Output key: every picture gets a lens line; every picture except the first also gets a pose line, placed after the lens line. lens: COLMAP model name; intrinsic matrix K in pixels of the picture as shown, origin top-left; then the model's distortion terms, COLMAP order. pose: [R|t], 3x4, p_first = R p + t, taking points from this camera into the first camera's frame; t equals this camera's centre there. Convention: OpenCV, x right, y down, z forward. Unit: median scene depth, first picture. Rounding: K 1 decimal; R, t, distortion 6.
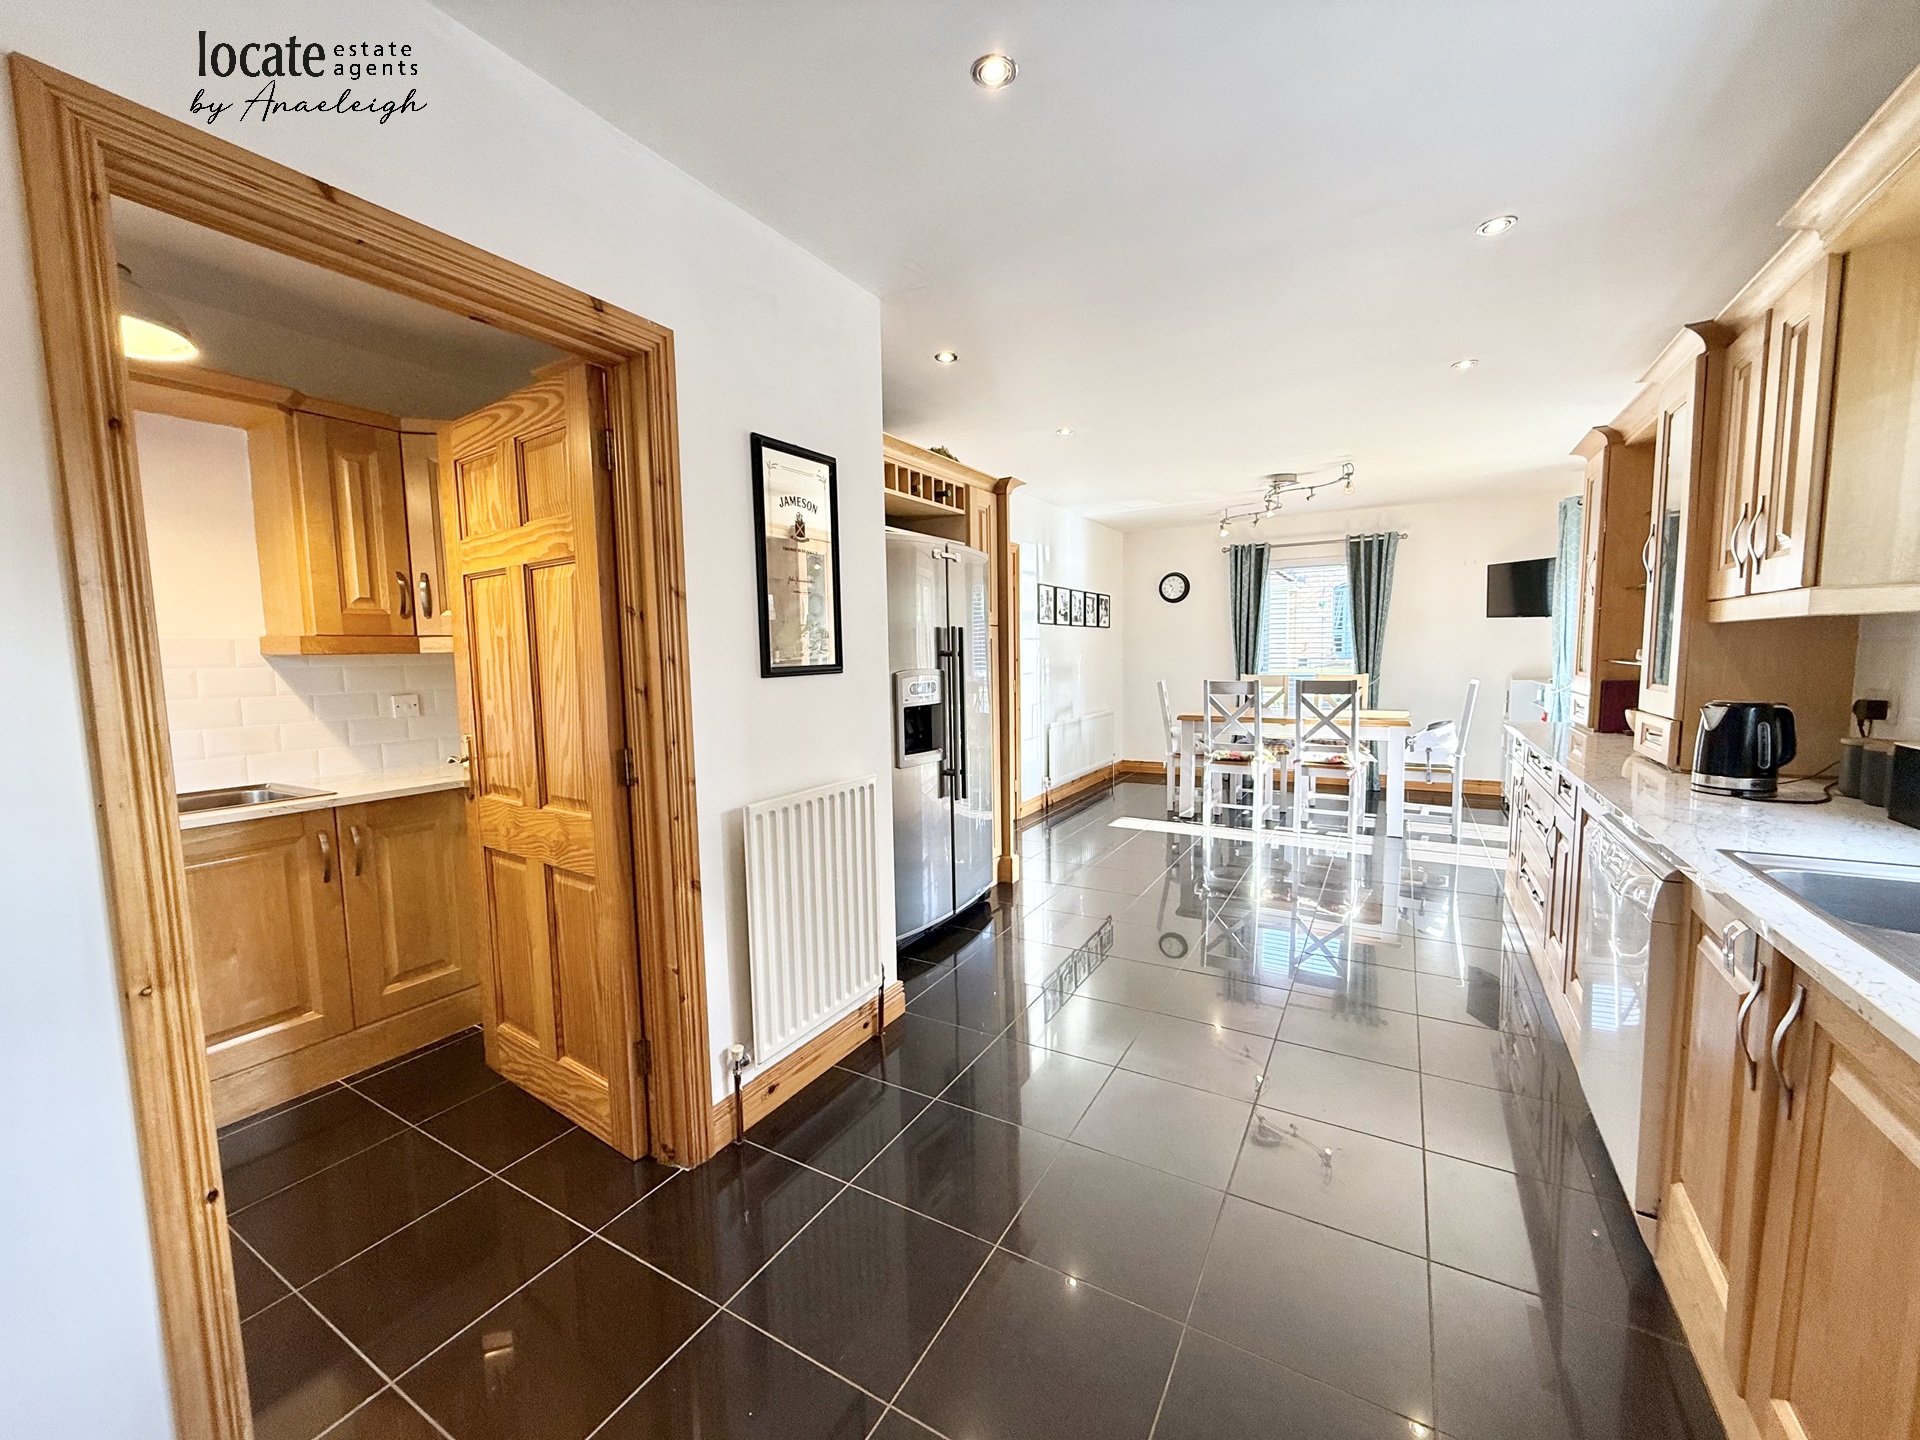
lens RADIAL K [[759.7, 0, 960.0], [0, 759.7, 717.9], [0, 0, 1]] dist [-0.002478, 0.000105]
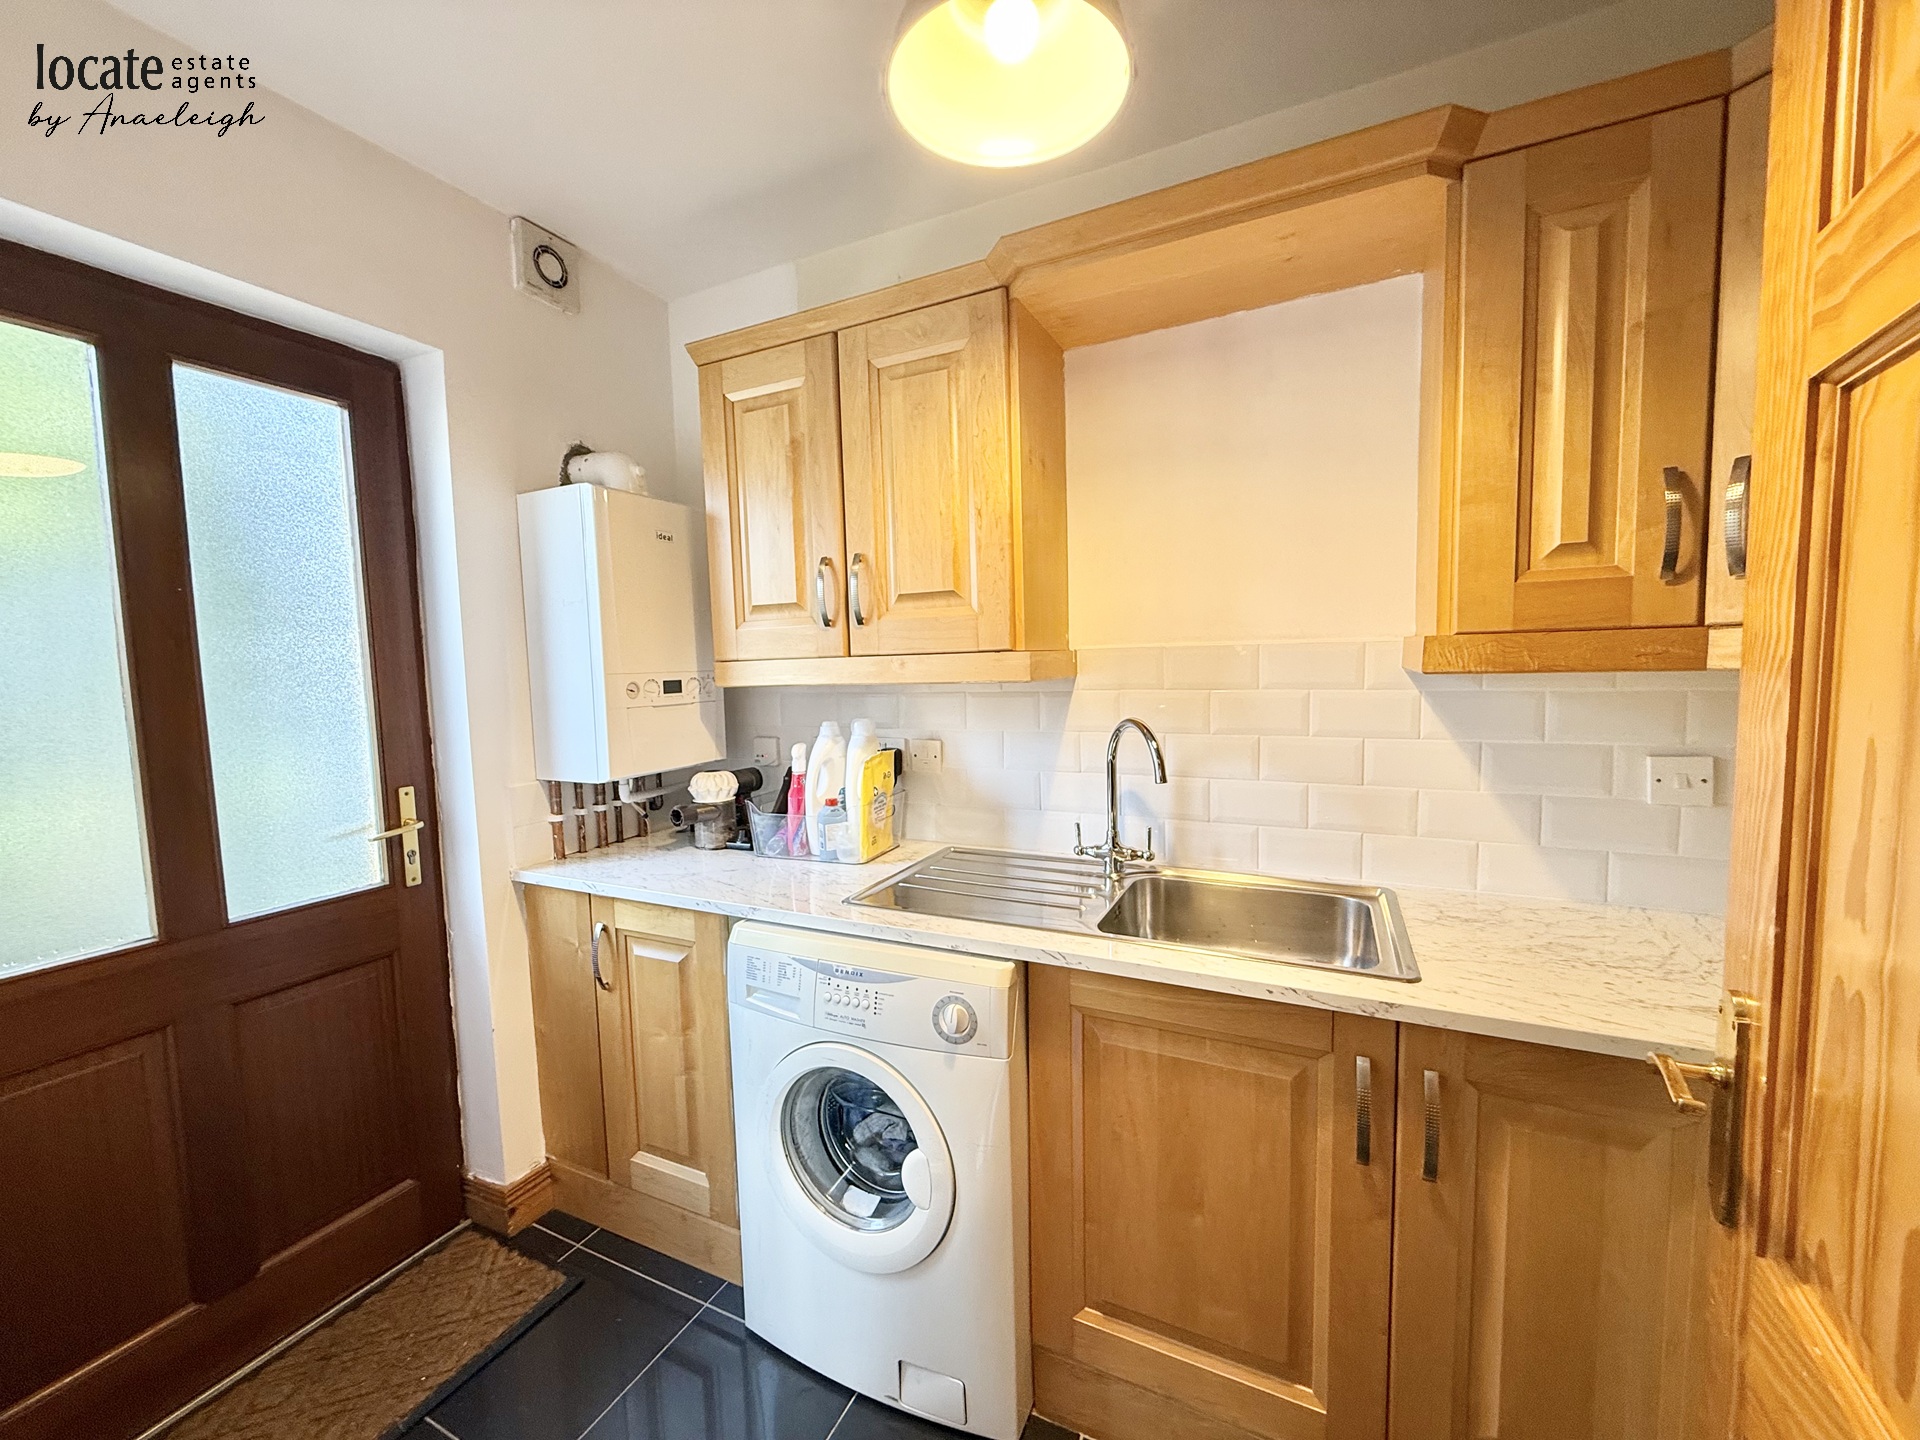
lens RADIAL K [[759.7, 0, 959.6], [0, 759.7, 719.6], [0, 0, 1]] dist [-0.002478, 0.000105]
pose [[0.069691, 0.090545, -0.993451, -0.354553], [-0.068164, 0.993977, 0.085811, -0.068460], [0.995237, 0.061737, 0.075443, 0.603567]]
